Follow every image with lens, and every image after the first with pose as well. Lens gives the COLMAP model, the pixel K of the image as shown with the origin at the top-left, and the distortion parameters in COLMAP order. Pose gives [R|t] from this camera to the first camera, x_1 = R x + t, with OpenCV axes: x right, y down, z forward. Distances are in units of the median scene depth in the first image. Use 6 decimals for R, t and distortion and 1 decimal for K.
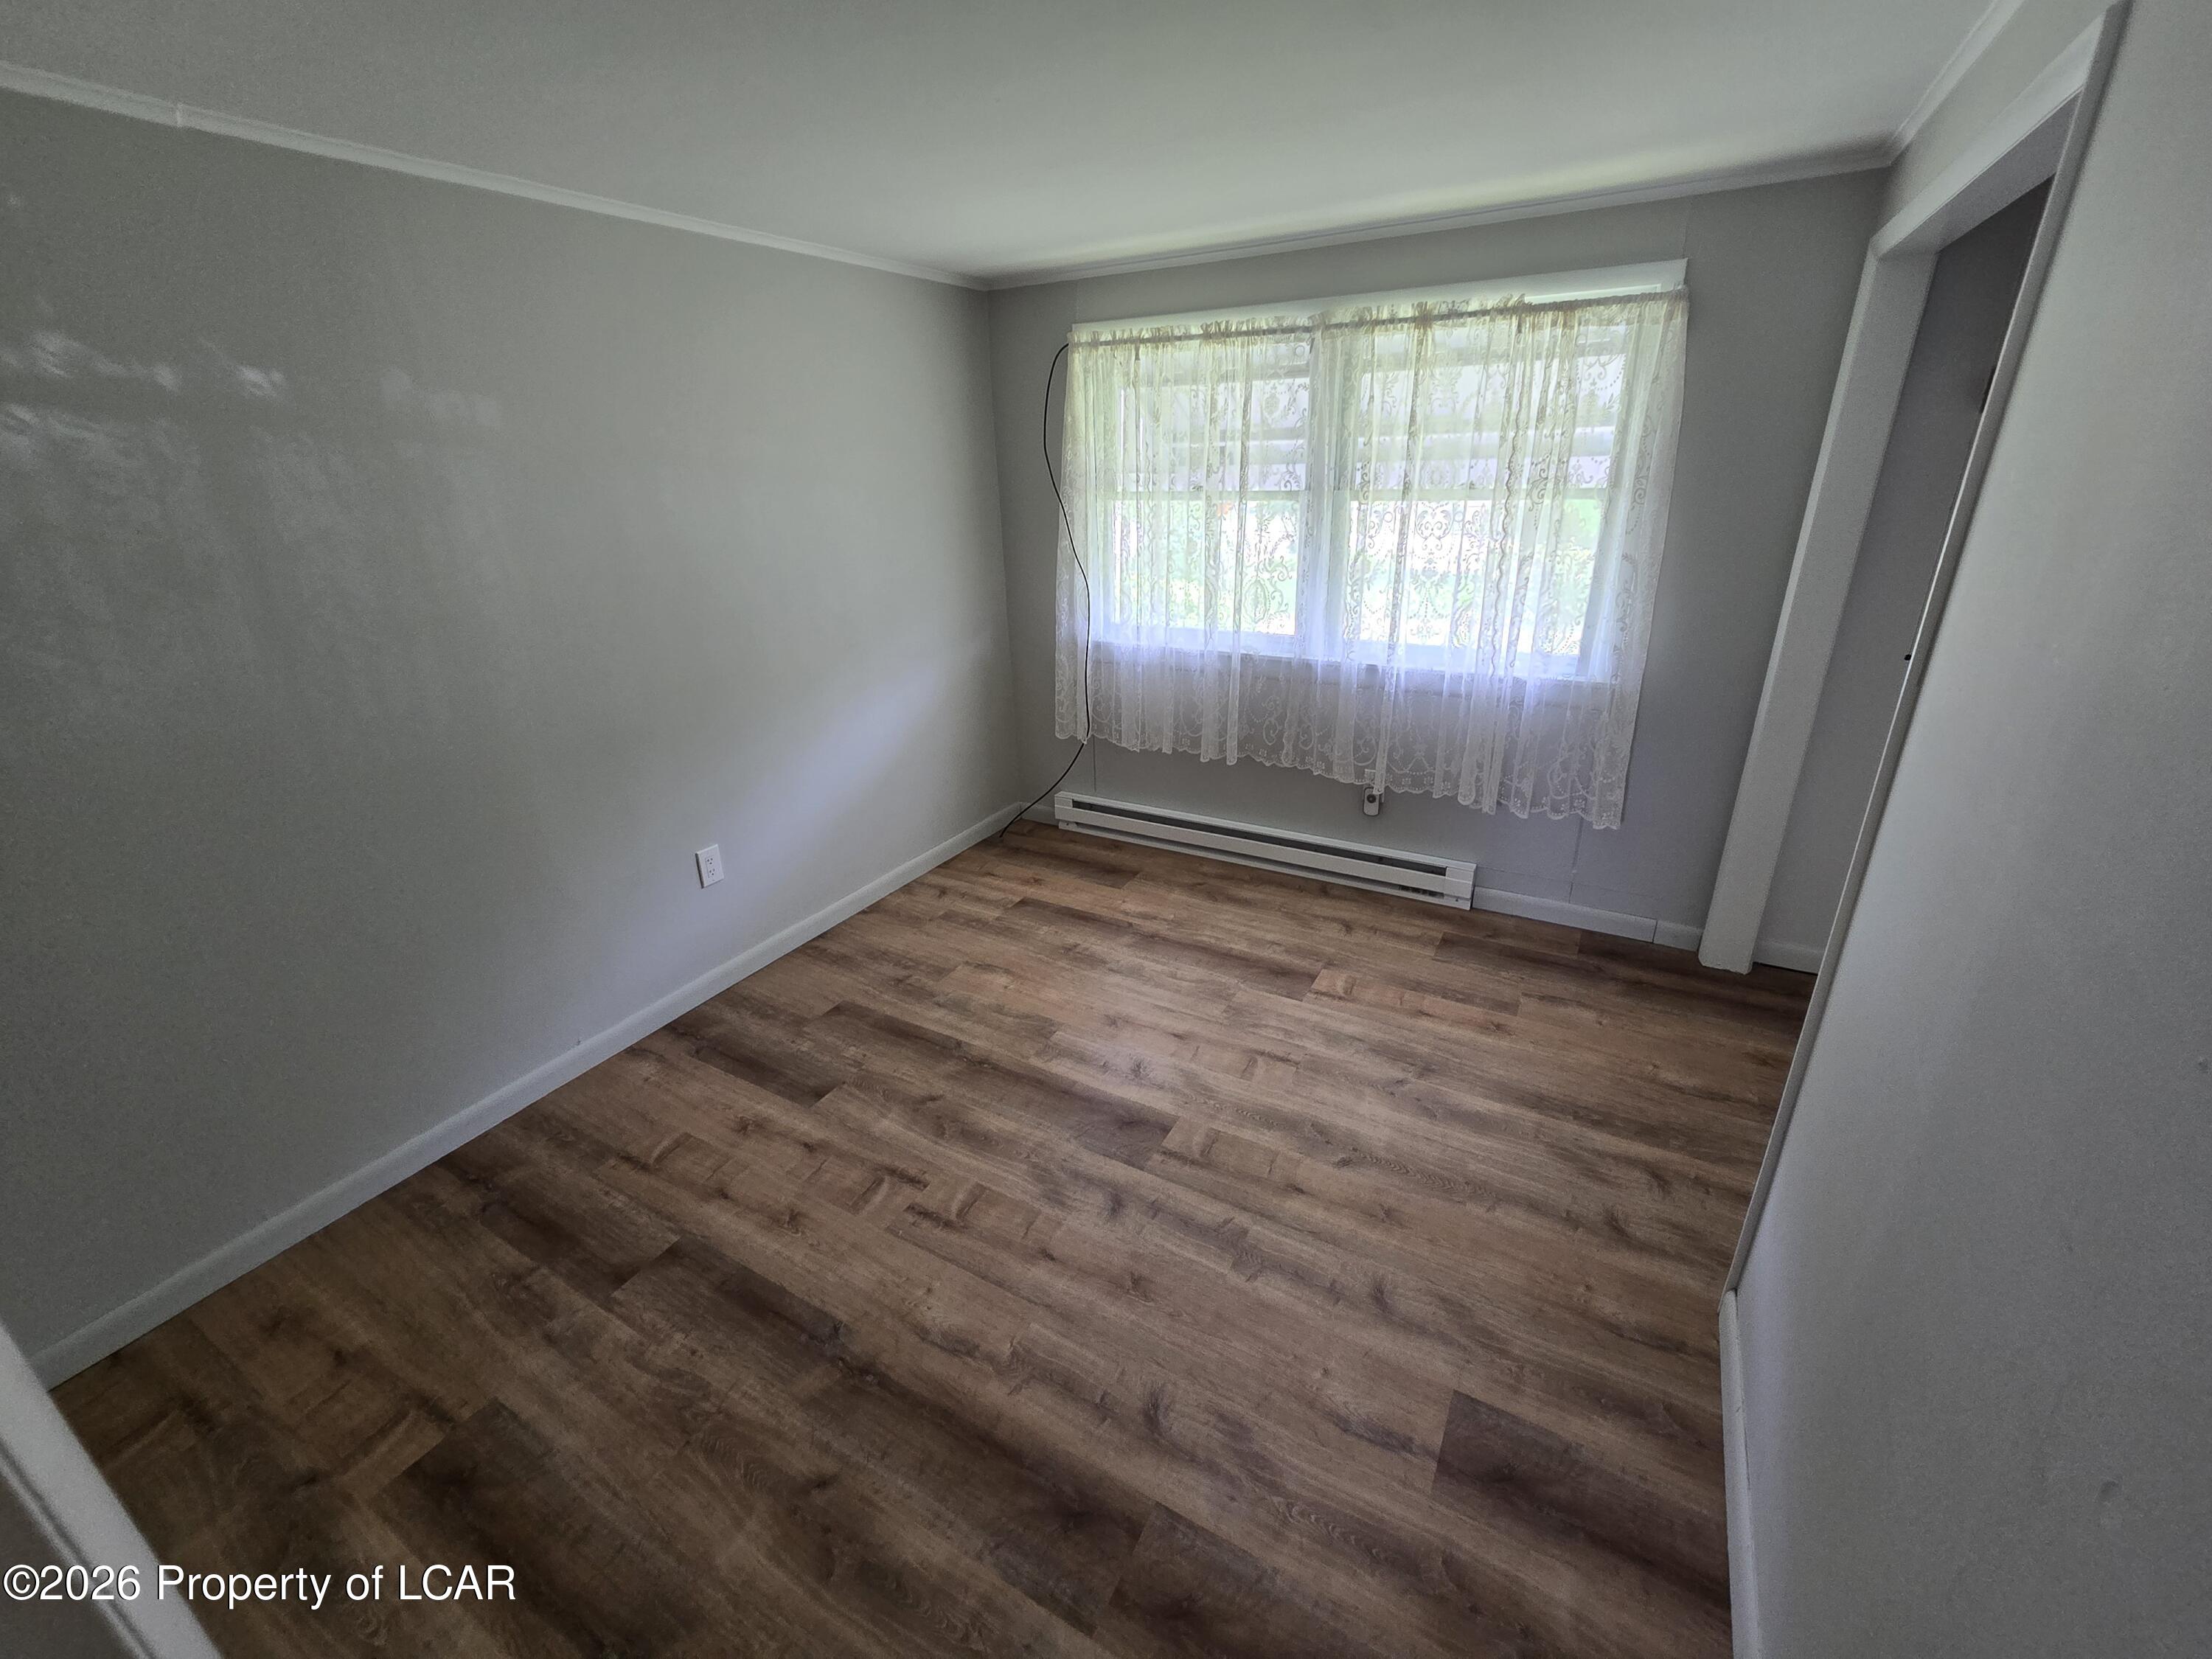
lens RADIAL K [[914.3, 0, 1104.8], [0, 914.3, 815.0], [0, 0, 1]] dist [-0.002759, -0.000943]
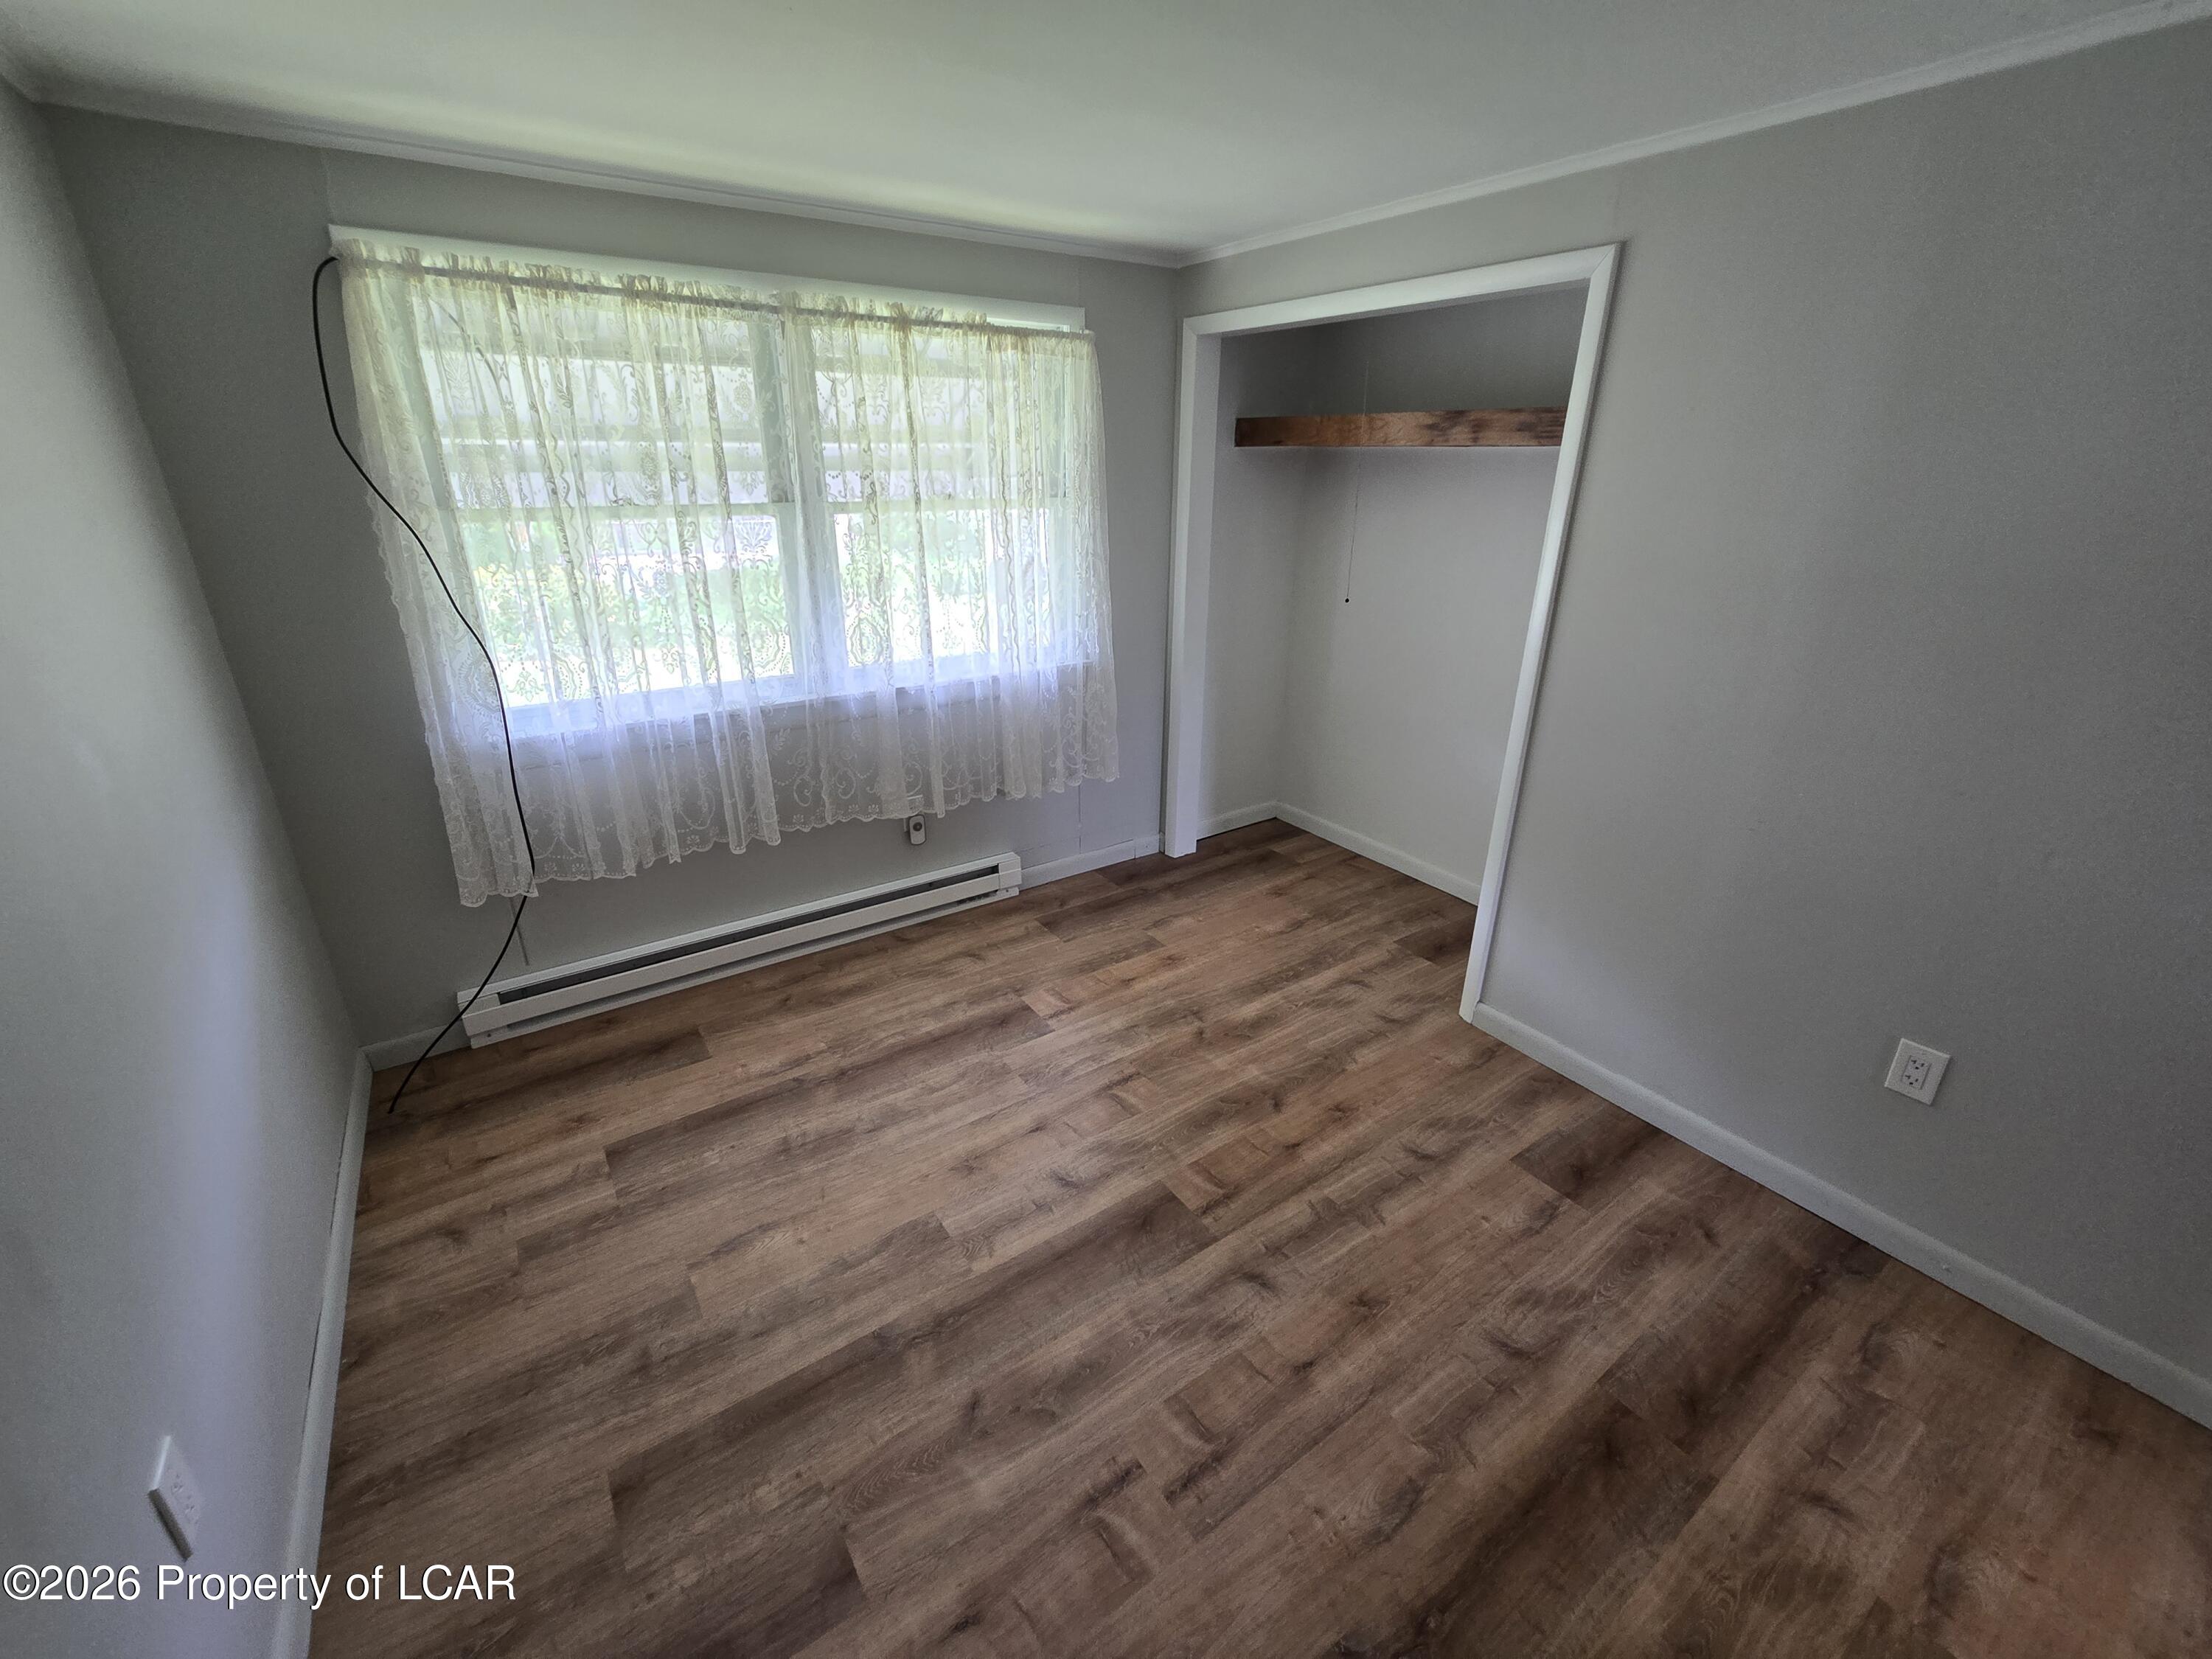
lens RADIAL K [[914.3, 0, 1104.8], [0, 914.3, 815.0], [0, 0, 1]] dist [-0.002759, -0.000943]
pose [[0.427812, -0.298869, 0.853026, -0.511116], [0.315066, 0.933869, 0.169181, -0.152475], [-0.847178, 0.196382, 0.493684, 0.438364]]
